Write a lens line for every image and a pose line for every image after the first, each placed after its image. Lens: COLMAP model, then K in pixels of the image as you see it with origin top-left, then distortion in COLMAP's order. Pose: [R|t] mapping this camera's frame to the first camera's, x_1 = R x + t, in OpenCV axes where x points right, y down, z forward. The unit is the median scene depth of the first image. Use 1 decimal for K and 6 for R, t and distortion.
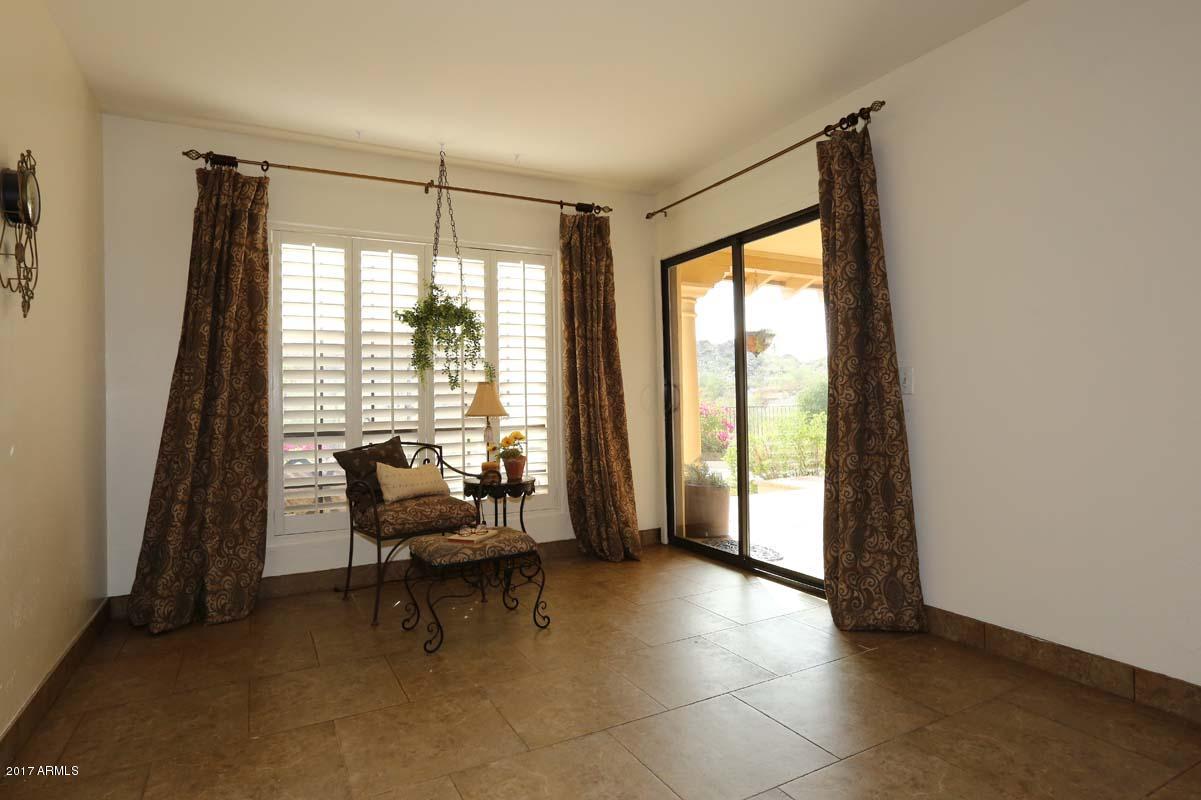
lens RADIAL K [[667.2, 0, 598.9], [0, 667.2, 391.2], [0, 0, 1]] dist [-0.009252, 0.000524]
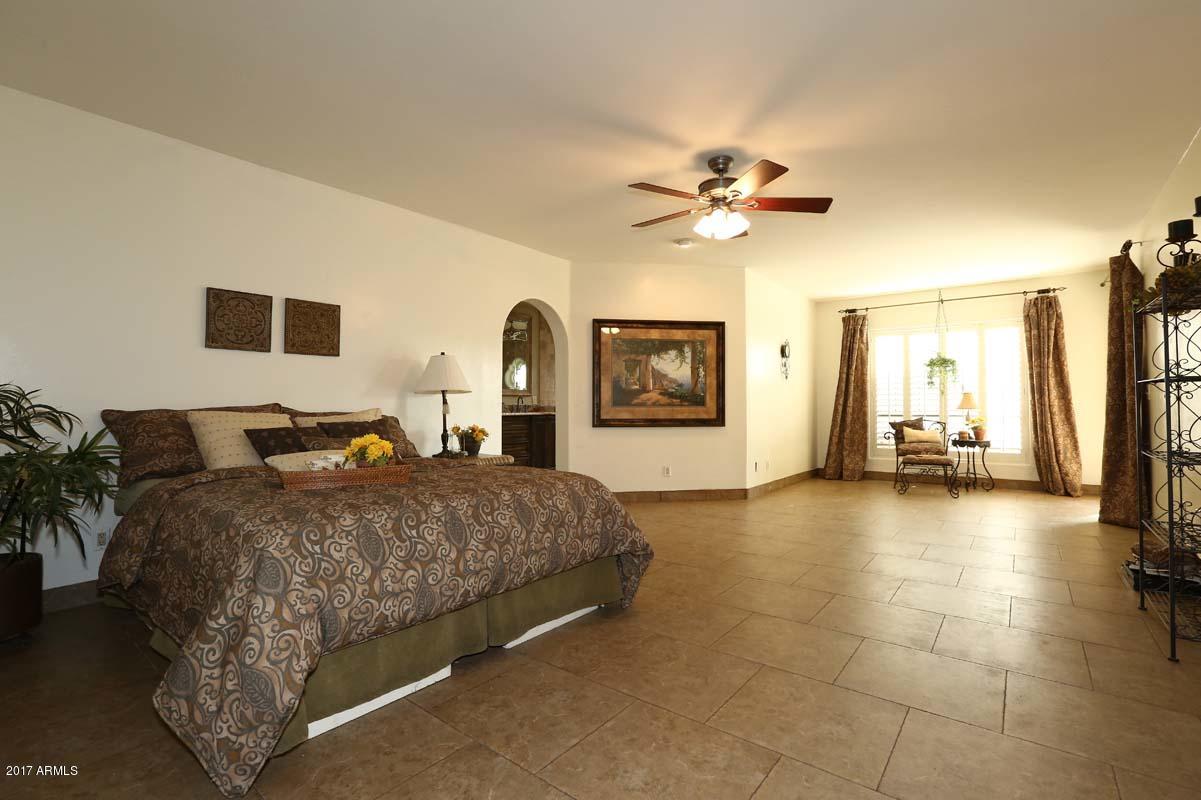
lens RADIAL K [[543.0, 0, 600.5], [0, 543.0, 400.0], [0, 0, 1]] dist [-0.048101, 0.000277]
pose [[0.417030, 0.004855, -0.908880, 0.921183], [0.008576, 0.999920, 0.009277, -0.017668], [0.908852, -0.011663, 0.416955, -0.775418]]
